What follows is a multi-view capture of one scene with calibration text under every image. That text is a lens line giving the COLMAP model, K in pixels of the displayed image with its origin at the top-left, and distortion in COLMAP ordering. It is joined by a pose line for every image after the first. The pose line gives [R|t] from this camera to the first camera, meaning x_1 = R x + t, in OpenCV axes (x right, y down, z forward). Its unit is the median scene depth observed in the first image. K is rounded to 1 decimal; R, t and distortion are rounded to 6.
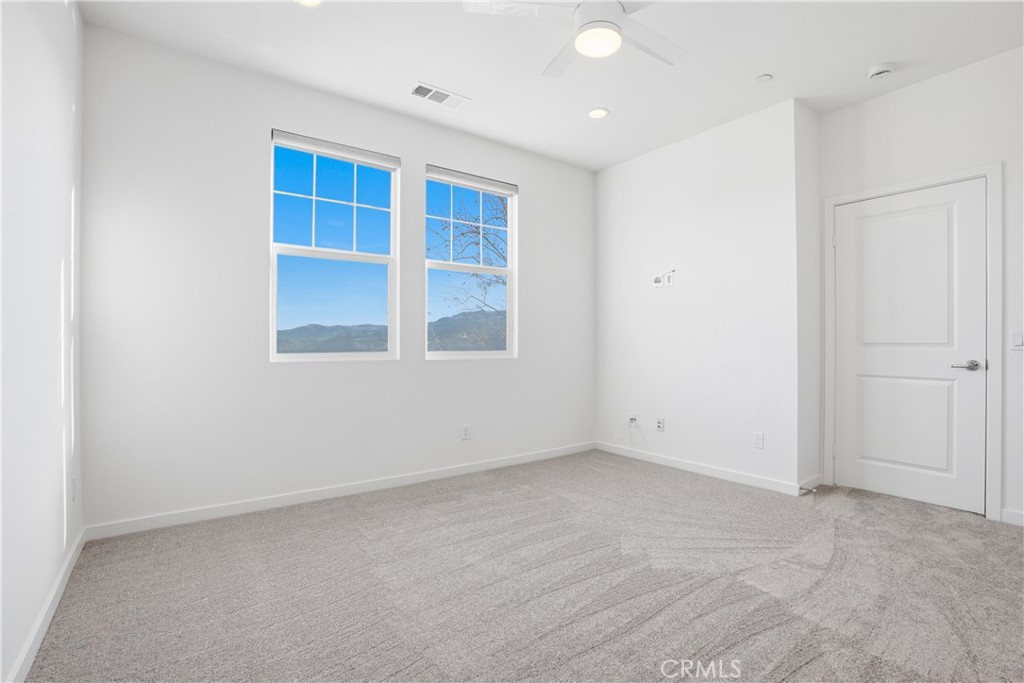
lens RADIAL K [[471.0, 0, 512.0], [0, 471.0, 341.5], [0, 0, 1]] dist [-0.079628, 0.028745]
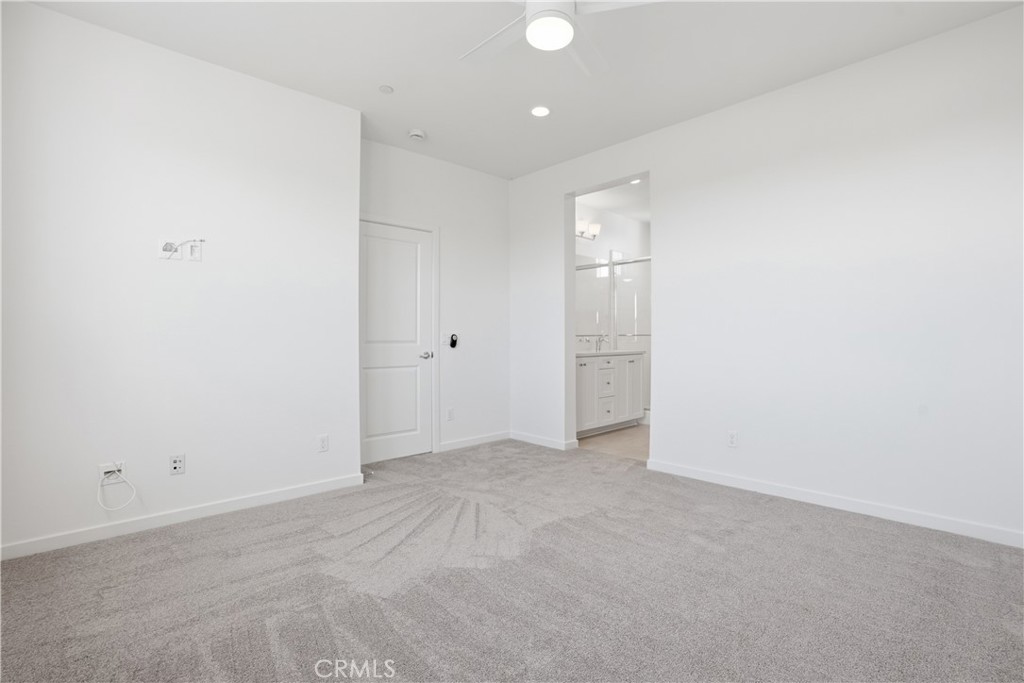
lens RADIAL K [[471.0, 0, 512.0], [0, 471.0, 341.5], [0, 0, 1]] dist [-0.079628, 0.028745]
pose [[-0.114812, -0.000124, 0.993387, -0.512126], [0.006196, 0.999980, 0.000841, 0.006203], [-0.993368, 0.006251, -0.114809, 0.796918]]
